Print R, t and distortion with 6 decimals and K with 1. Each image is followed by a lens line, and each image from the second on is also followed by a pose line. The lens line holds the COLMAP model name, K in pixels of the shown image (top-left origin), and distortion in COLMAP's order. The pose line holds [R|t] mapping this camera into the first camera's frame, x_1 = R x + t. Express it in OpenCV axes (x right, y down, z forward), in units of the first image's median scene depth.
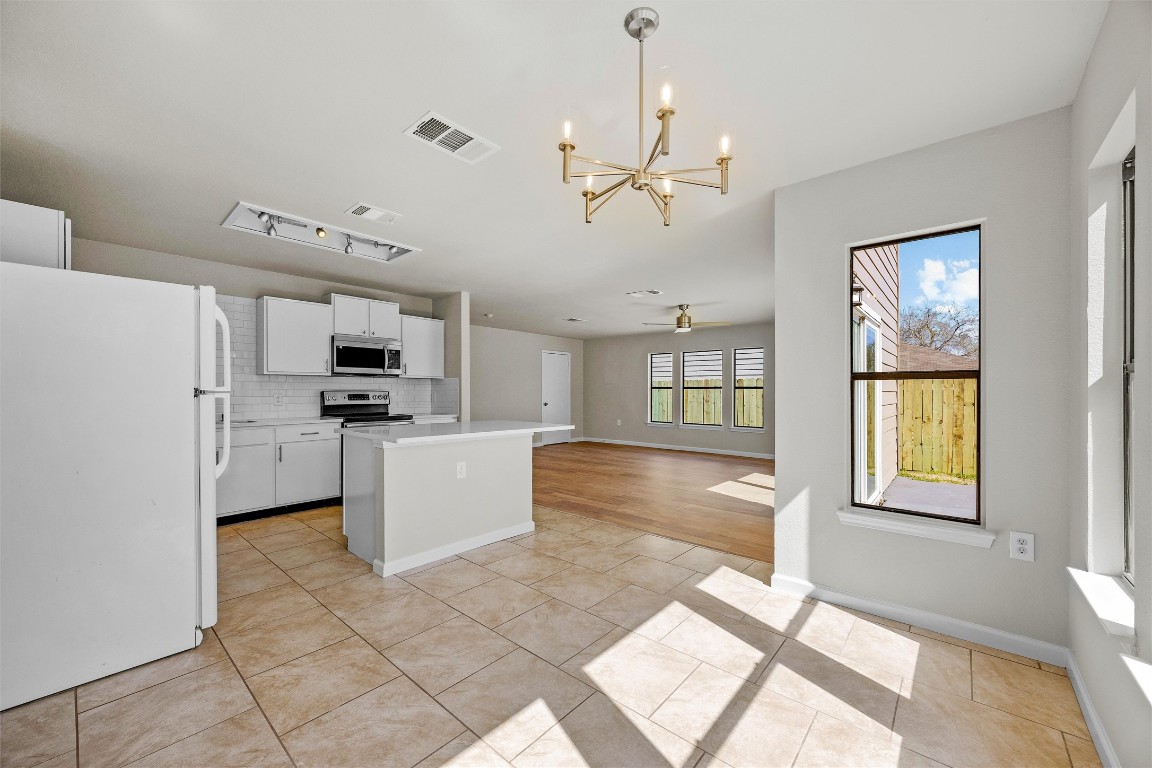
lens RADIAL K [[445.1, 0, 573.8], [0, 445.1, 388.5], [0, 0, 1]] dist [0.002841, 0.000203]
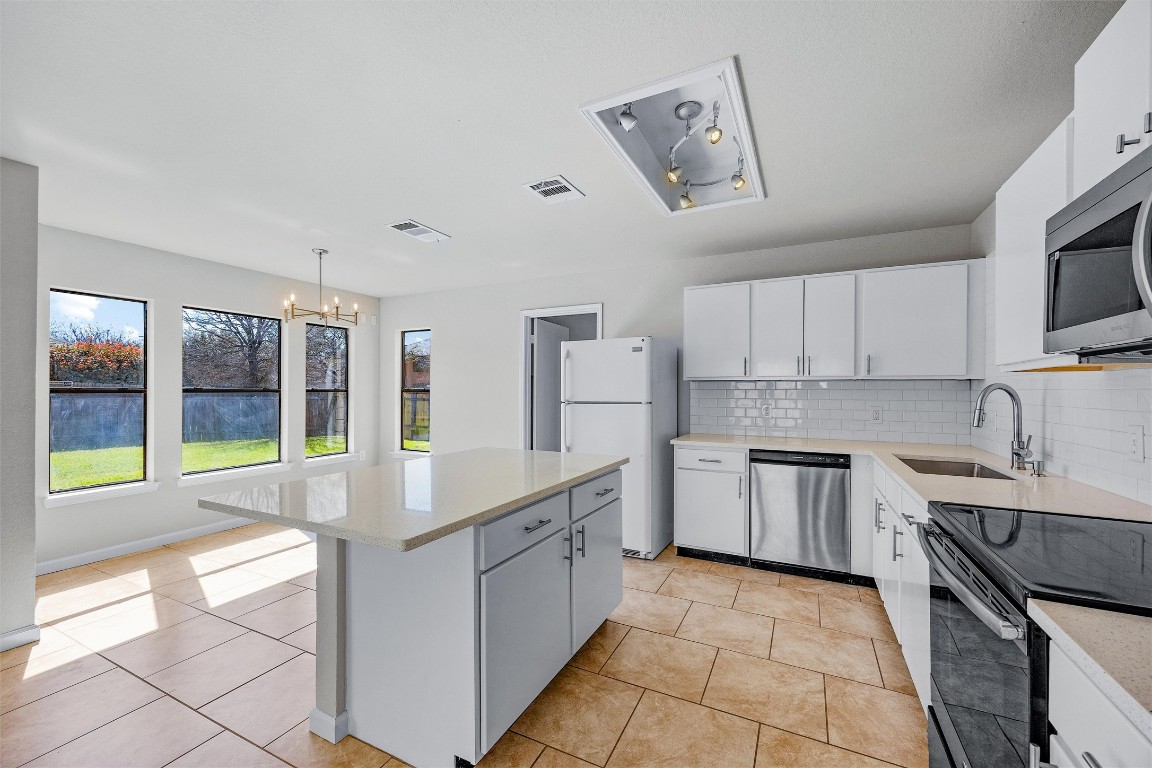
lens RADIAL K [[445.1, 0, 569.1], [0, 445.1, 388.0], [0, 0, 1]] dist [0.002841, 0.000203]
pose [[-0.970226, -0.004478, -0.242158, -0.163737], [-0.002766, 0.999969, -0.007410, -0.011660], [0.242184, -0.006520, -0.970208, 1.076986]]
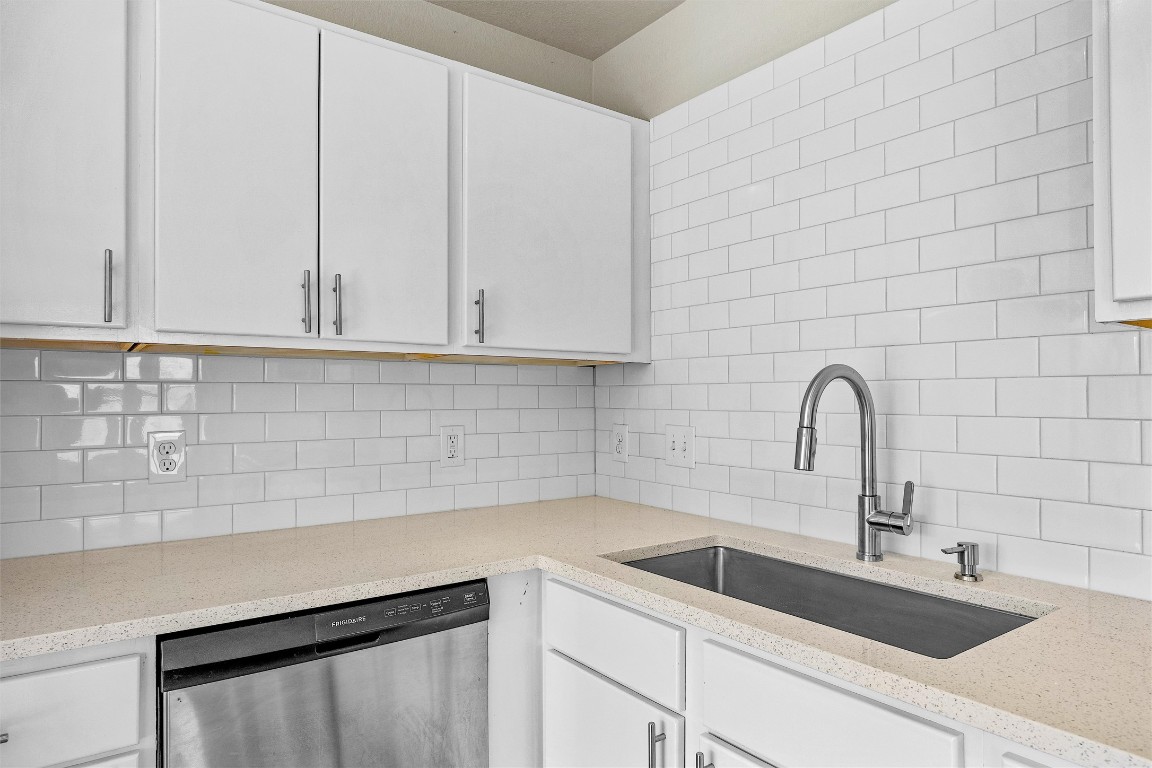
lens RADIAL K [[689.1, 0, 573.1], [0, 689.1, 389.8], [0, 0, 1]] dist [0.004775, 0.000289]
pose [[-0.219452, -0.007295, -0.975596, -0.361747], [0.008245, 0.999922, -0.009332, -0.007975], [0.975589, -0.010091, -0.219374, 0.728862]]
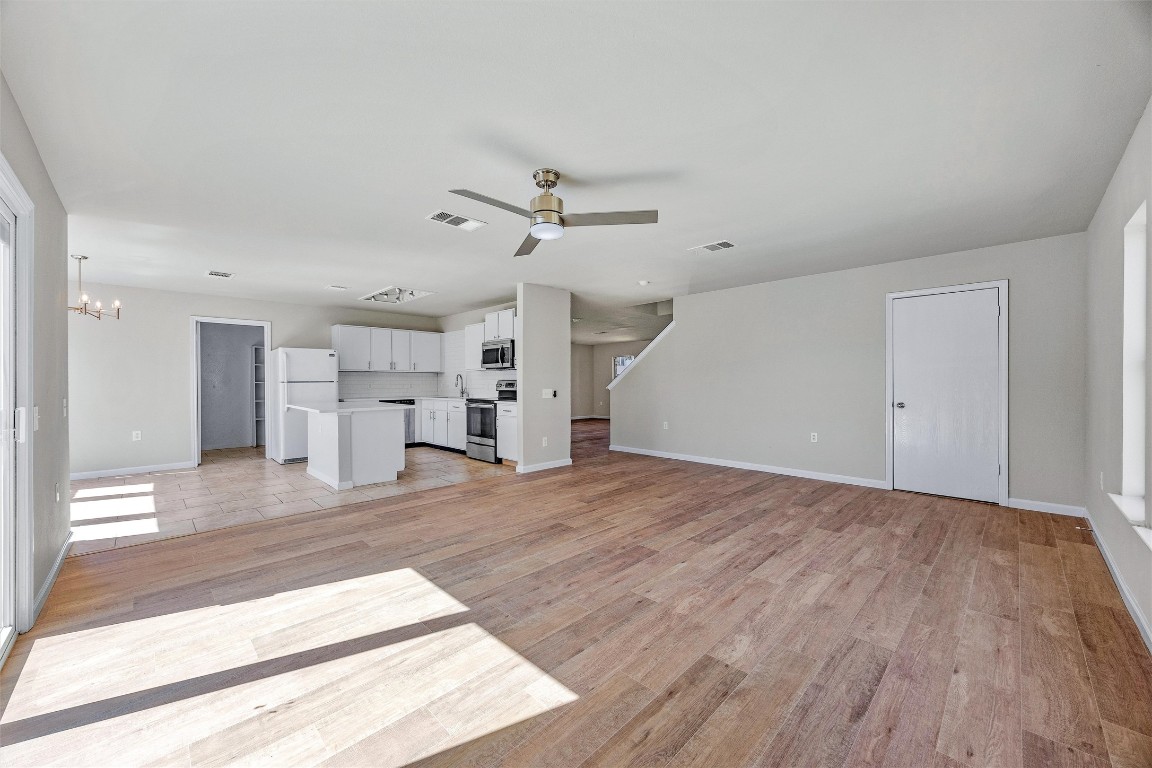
lens RADIAL K [[445.1, 0, 576.6], [0, 445.1, 381.8], [0, 0, 1]] dist [0.002841, 0.000203]
pose [[-0.074560, 0.001045, -0.997216, 0.816309], [0.009925, 0.999951, 0.000305, 0.010814], [0.997167, -0.009874, -0.074566, 1.285518]]
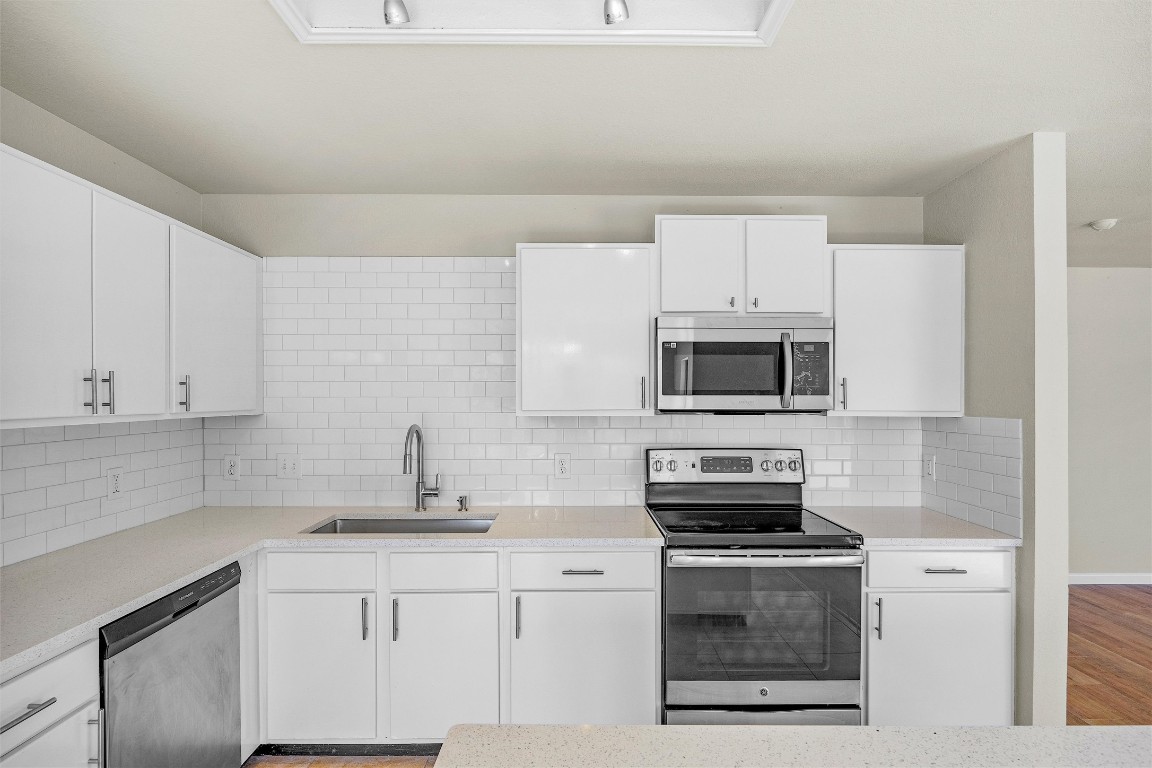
lens RADIAL K [[580.8, 0, 574.5], [0, 580.8, 387.2], [0, 0, 1]] dist [-0.003324, 0.001105]
pose [[0.668037, -0.007601, -0.744089, -0.180470], [0.003357, 0.999968, -0.007200, -0.047503], [0.744120, 0.002312, 0.668042, 0.540647]]
